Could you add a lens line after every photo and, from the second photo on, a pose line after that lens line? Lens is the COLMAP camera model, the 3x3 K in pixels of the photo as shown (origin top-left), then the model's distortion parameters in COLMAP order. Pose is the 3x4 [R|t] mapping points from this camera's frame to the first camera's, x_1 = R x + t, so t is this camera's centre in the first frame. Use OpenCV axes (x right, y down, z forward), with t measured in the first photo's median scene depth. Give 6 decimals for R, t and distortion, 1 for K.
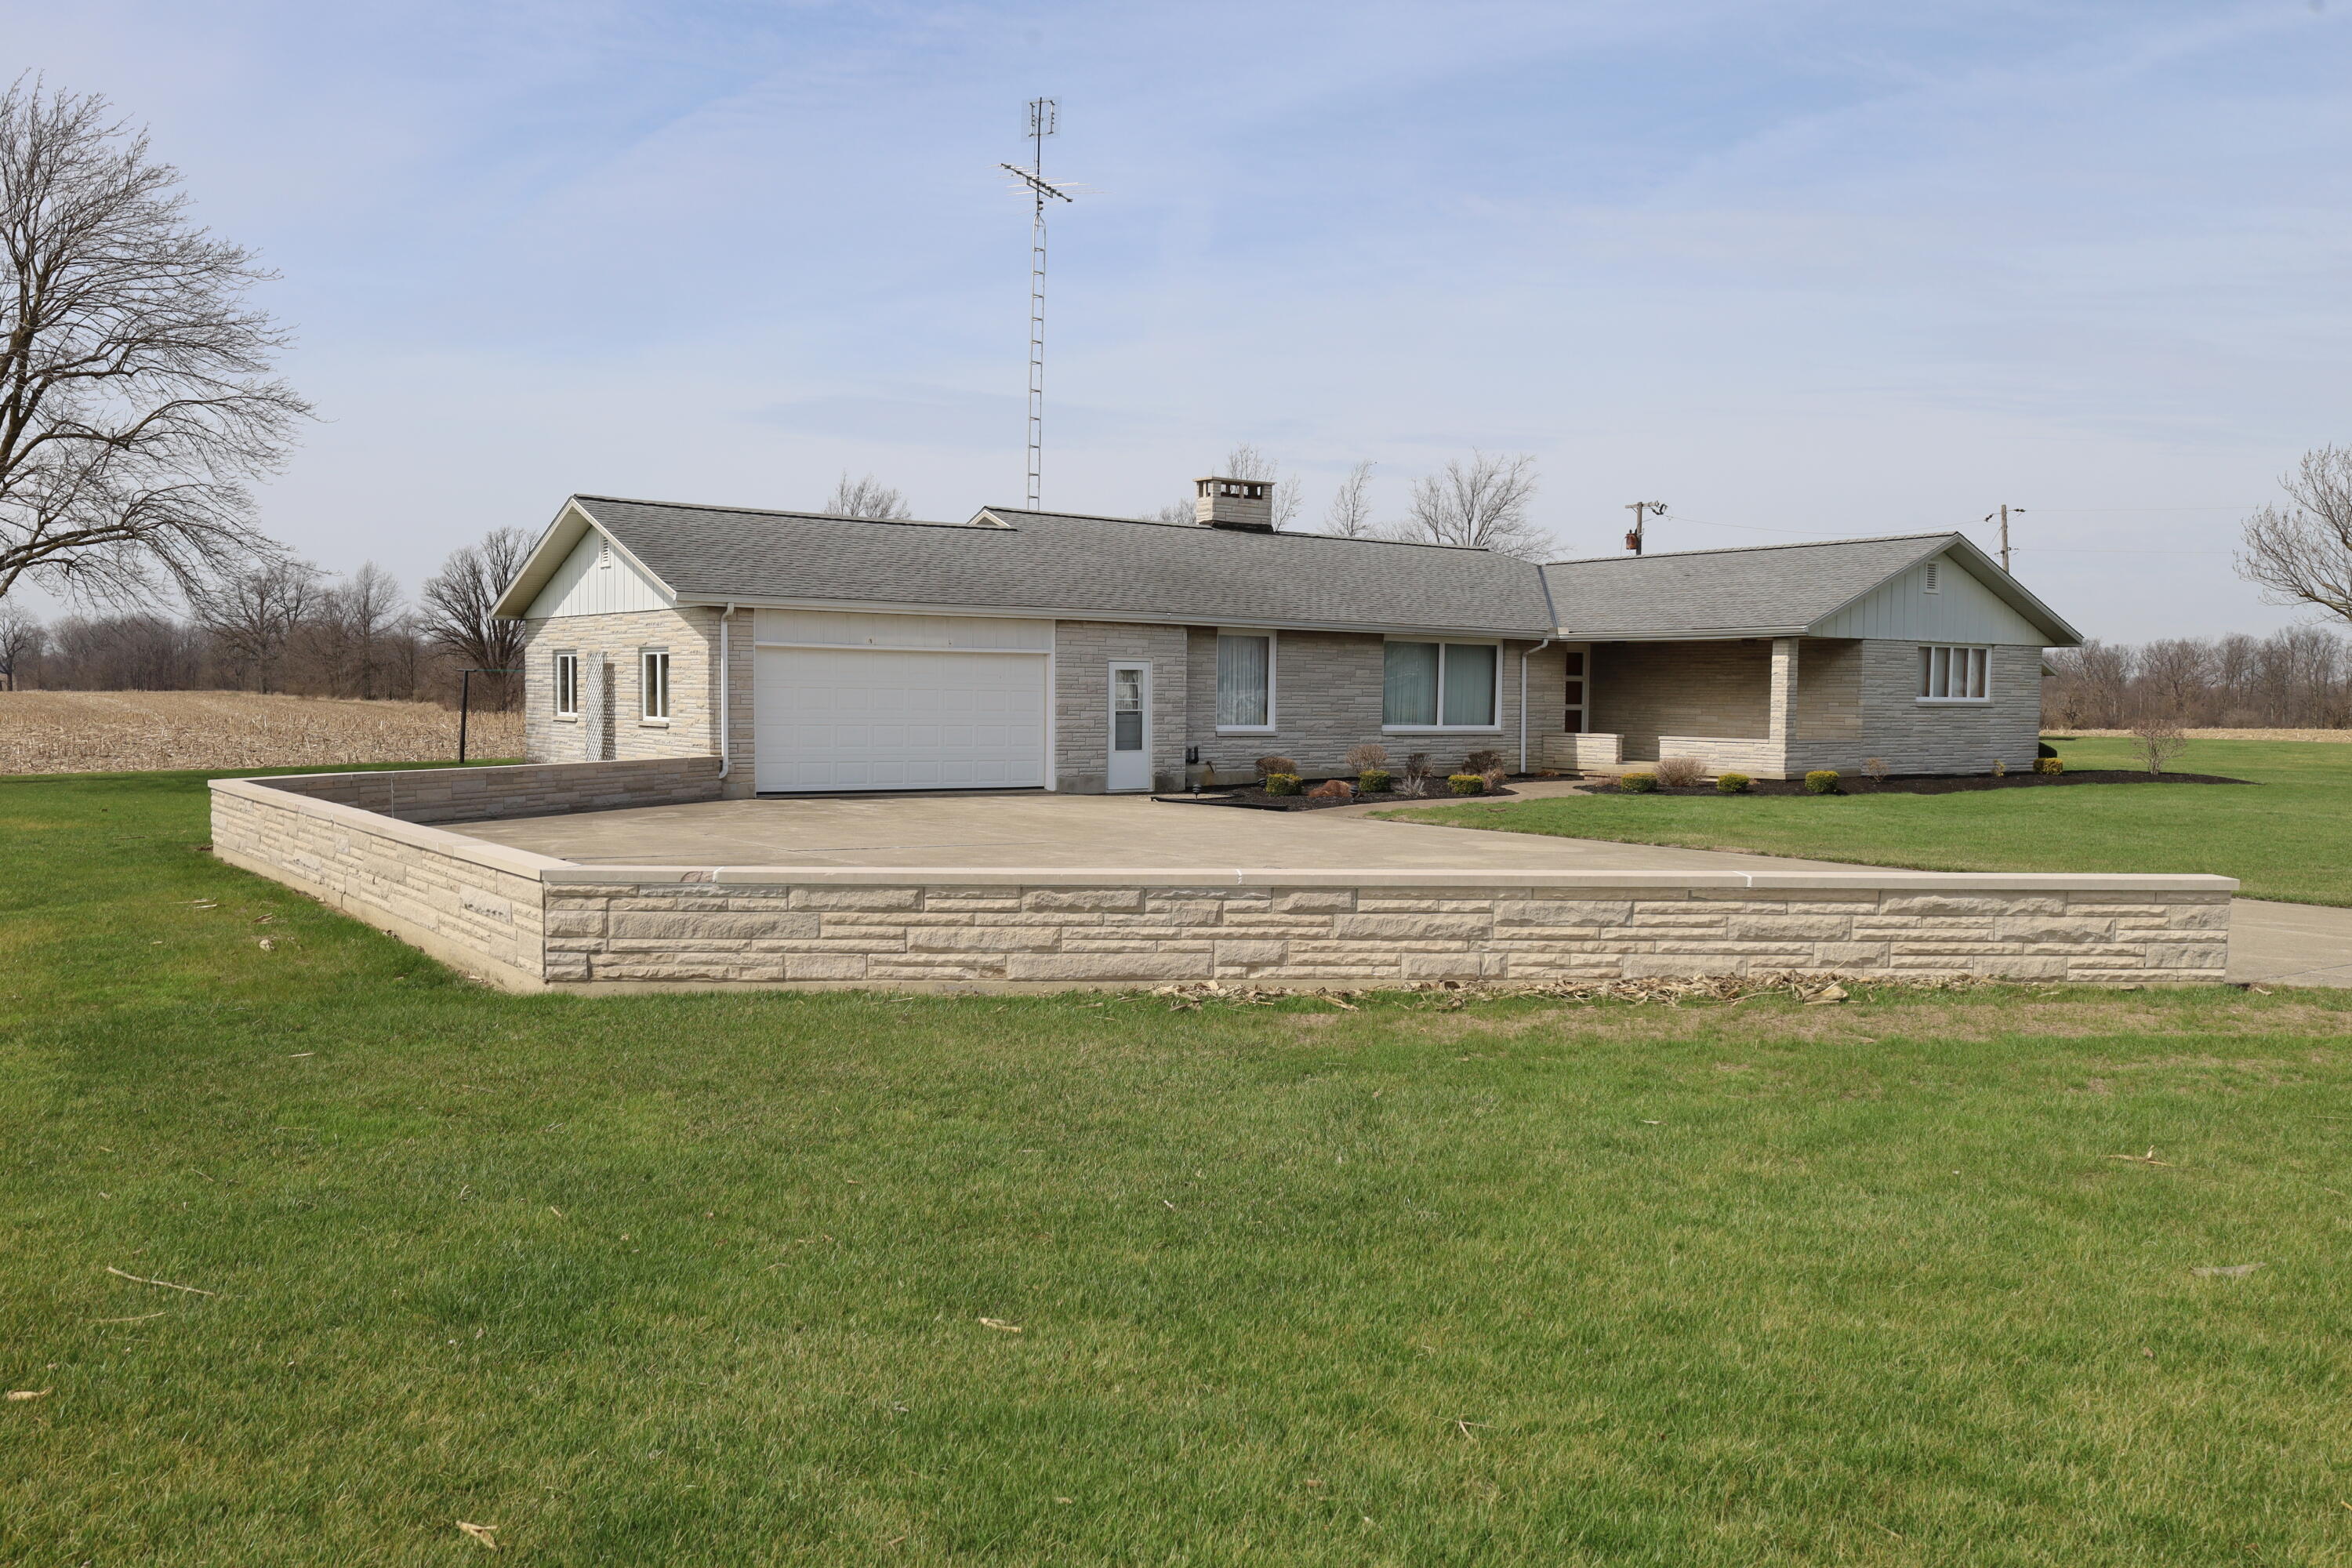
lens RADIAL K [[1820.9, 0, 1184.5], [0, 1820.9, 853.2], [0, 0, 1]] dist [-0.039352, -0.006001]
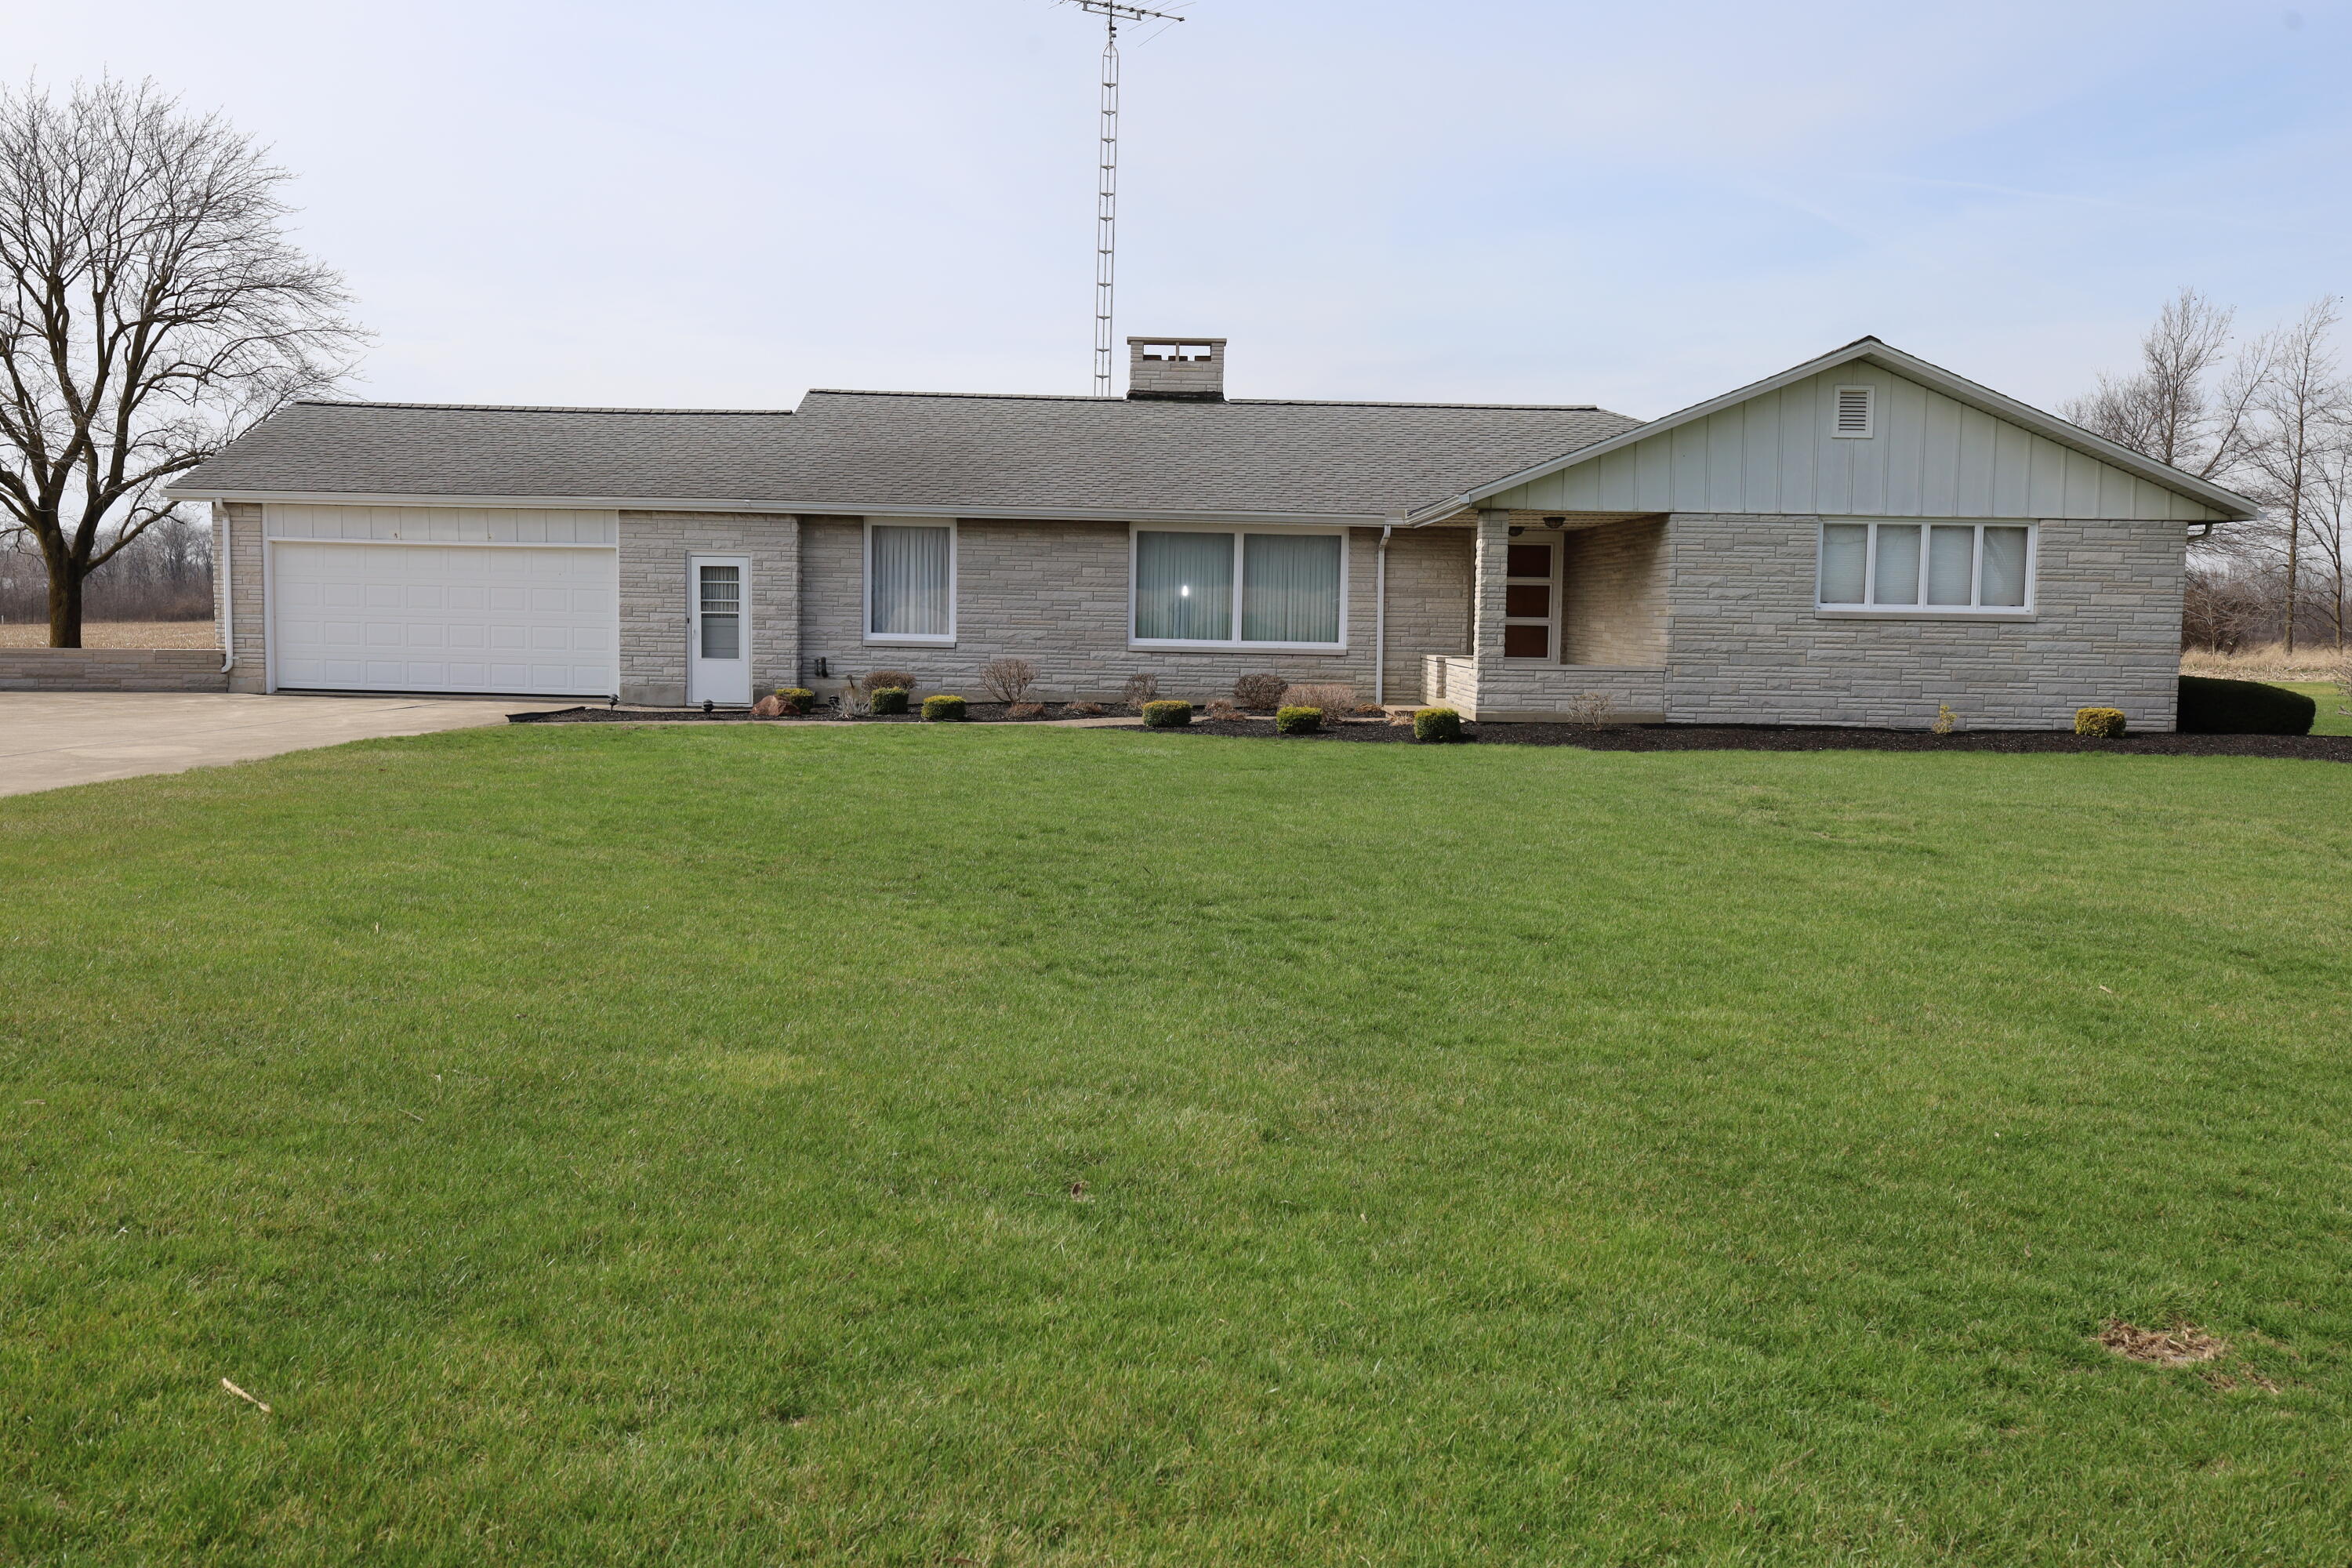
lens RADIAL K [[2069.0, 0, 1181.8], [0, 2069.0, 793.0], [0, 0, 1]] dist [-0.025272, 0.012100]
pose [[0.811202, 0.056021, -0.582076, 0.679016], [-0.061469, 0.998055, 0.010390, -0.014689], [0.581526, 0.027352, 0.813068, 0.300106]]
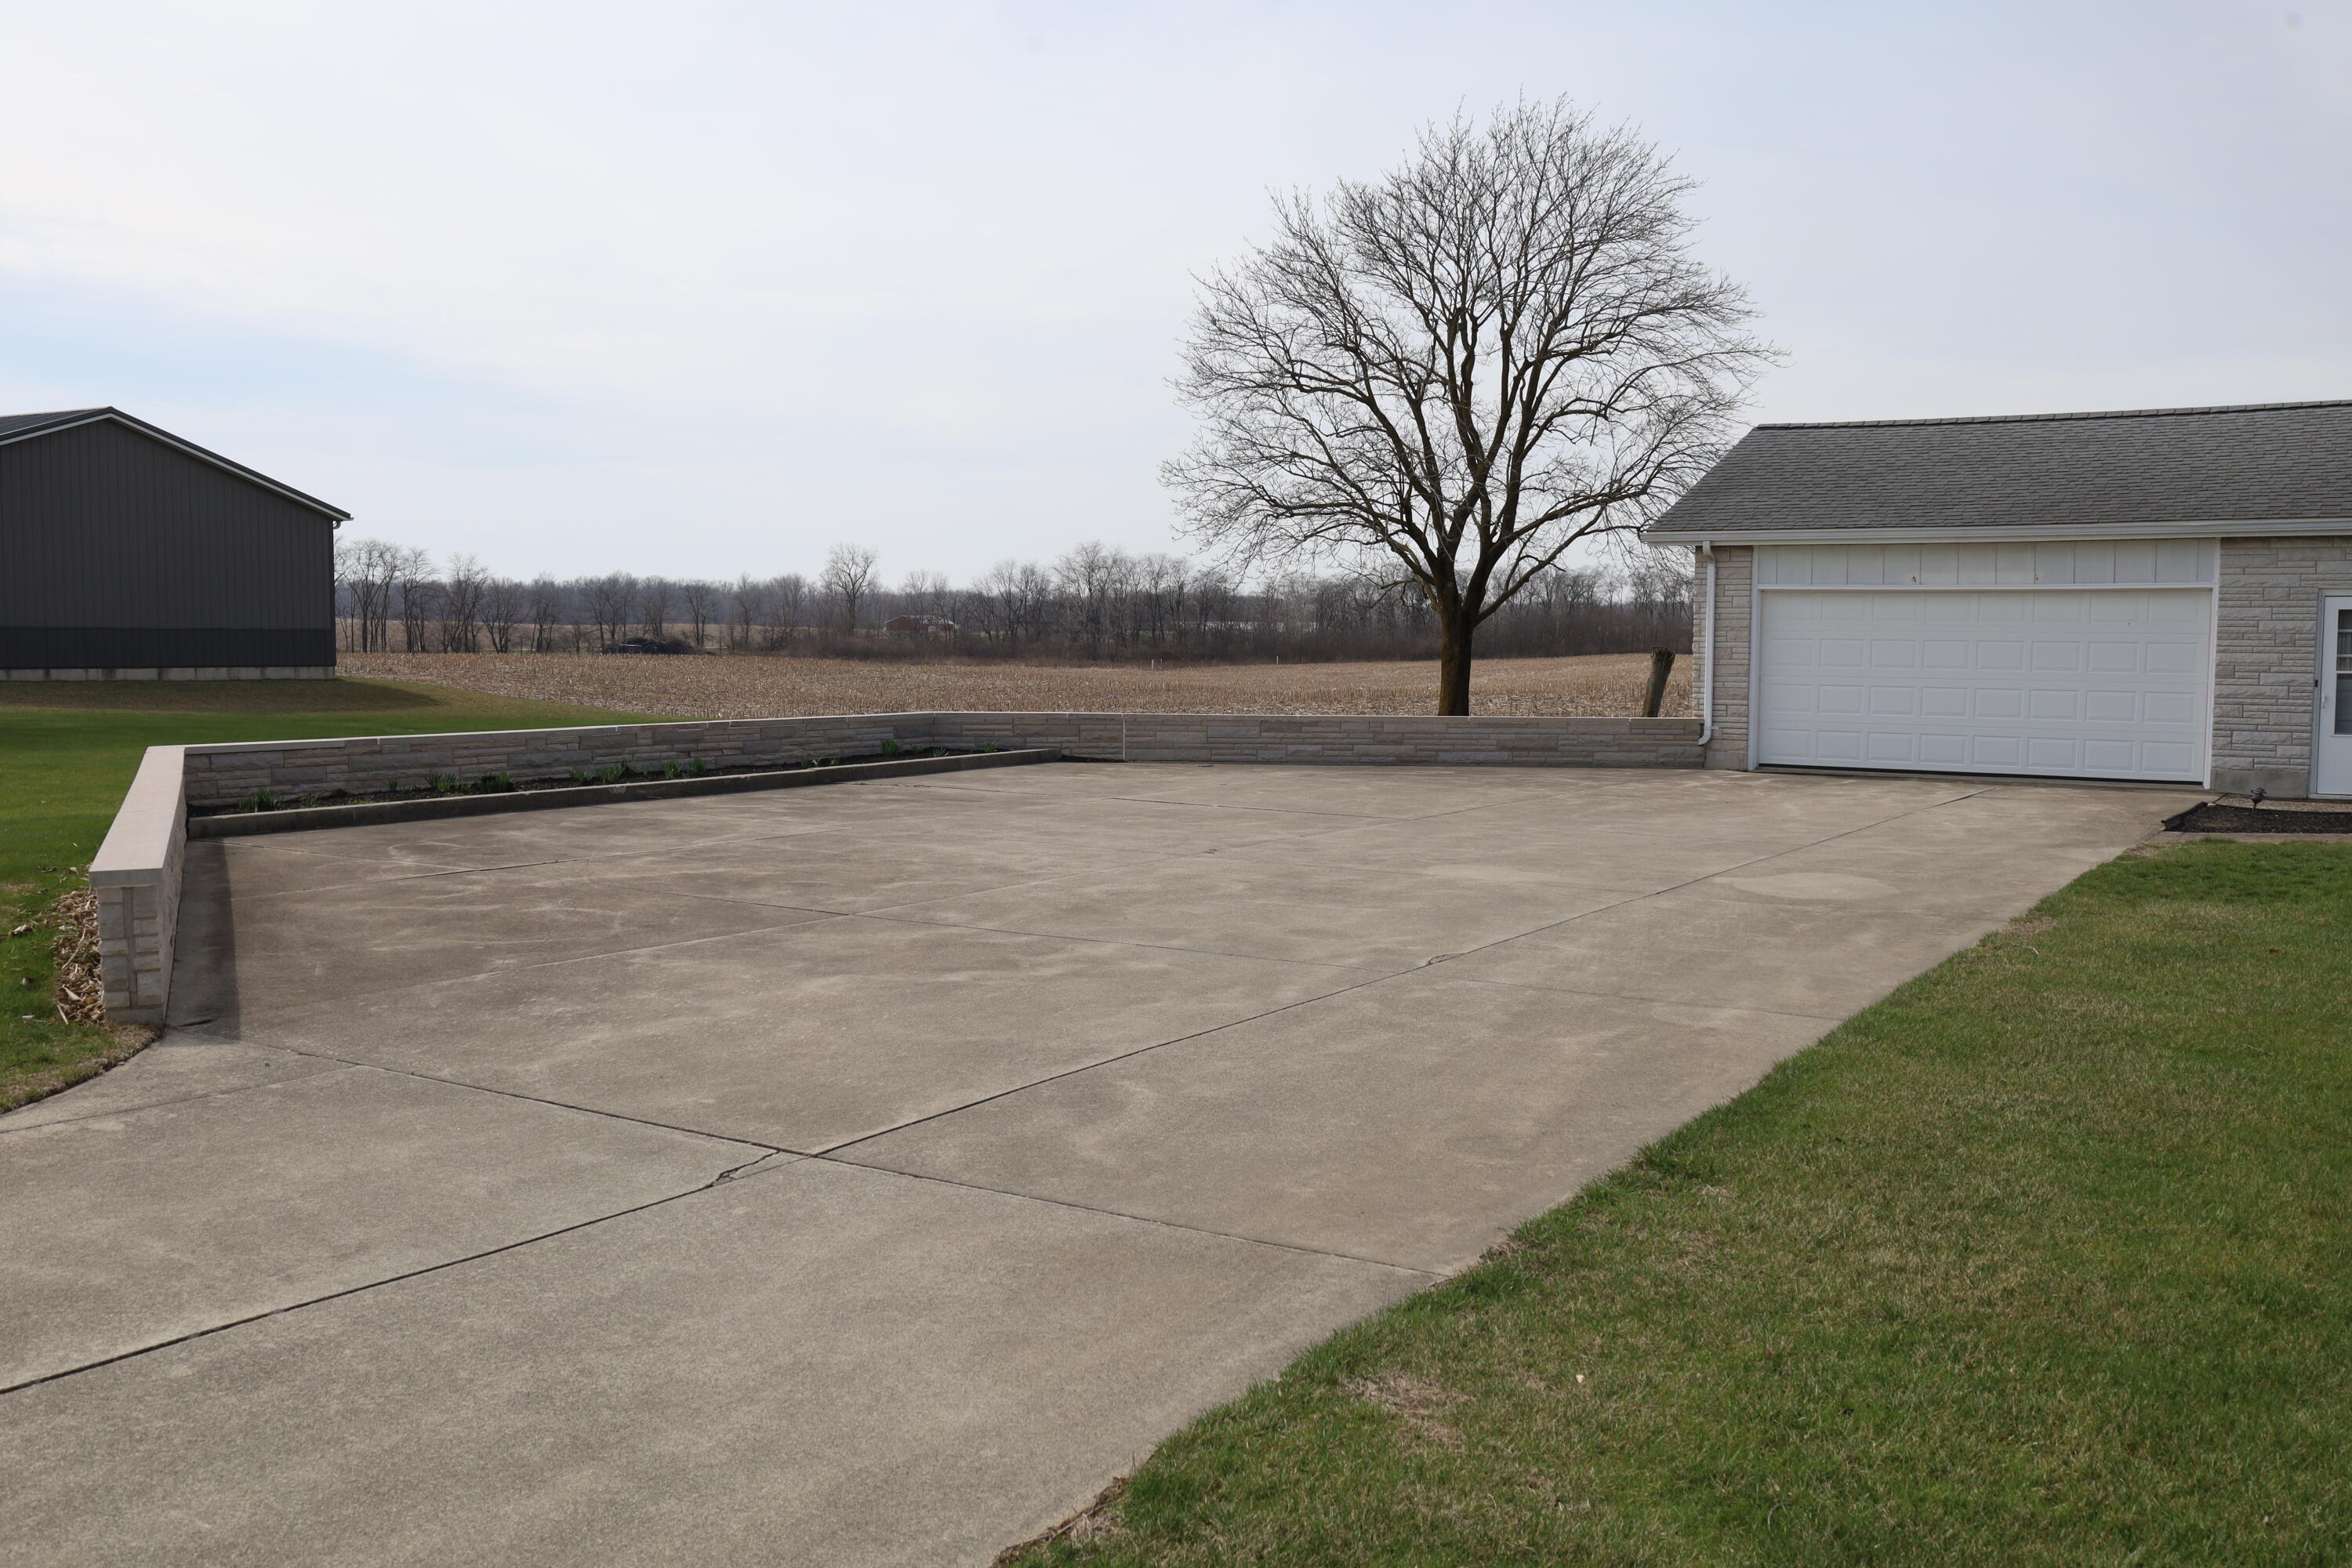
lens RADIAL K [[2069.0, 0, 1178.9], [0, 2069.0, 814.4], [0, 0, 1]] dist [-0.025272, 0.012100]
pose [[0.373272, 0.071881, -0.924933, 0.451382], [-0.080456, 0.995746, 0.044914, -0.025429], [0.924227, 0.057651, 0.377467, 0.317116]]
